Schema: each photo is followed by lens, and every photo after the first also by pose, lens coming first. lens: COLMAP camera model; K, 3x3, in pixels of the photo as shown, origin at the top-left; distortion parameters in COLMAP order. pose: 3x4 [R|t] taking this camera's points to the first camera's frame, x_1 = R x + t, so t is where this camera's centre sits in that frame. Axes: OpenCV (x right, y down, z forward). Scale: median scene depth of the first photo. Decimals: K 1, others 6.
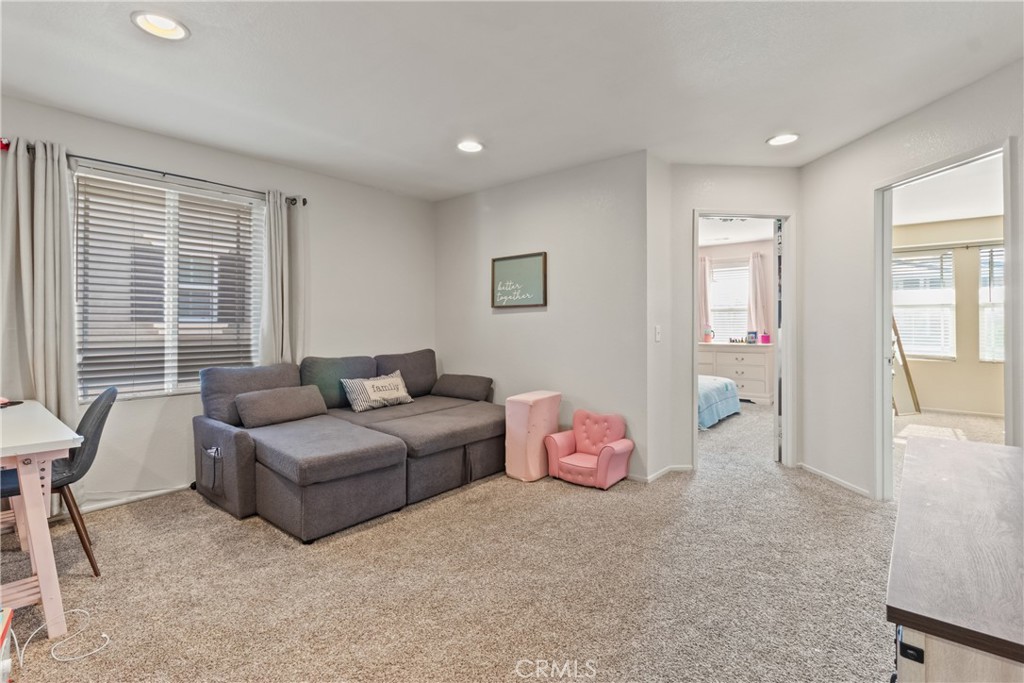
lens RADIAL K [[493.5, 0, 515.2], [0, 493.5, 333.5], [0, 0, 1]] dist [-0.000567, 0.000626]
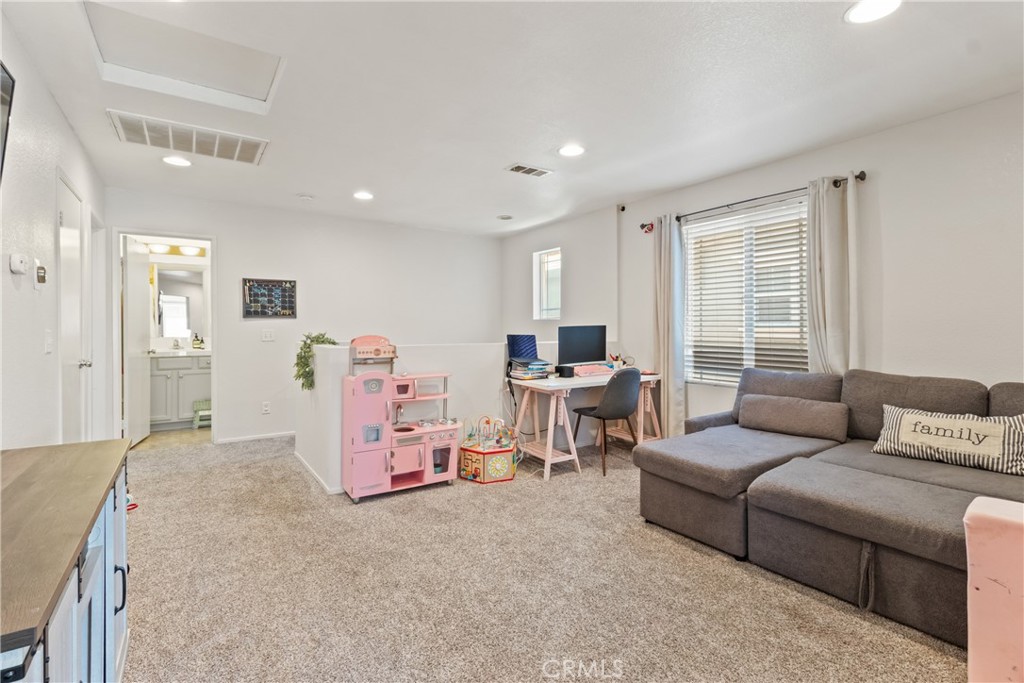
lens RADIAL K [[493.5, 0, 517.6], [0, 493.5, 334.8], [0, 0, 1]] dist [-0.000567, 0.000626]
pose [[-0.291365, 0.013197, -0.956521, 0.554300], [-0.018538, 0.999639, 0.019438, -0.015454], [0.956432, 0.023396, -0.291016, 0.768058]]
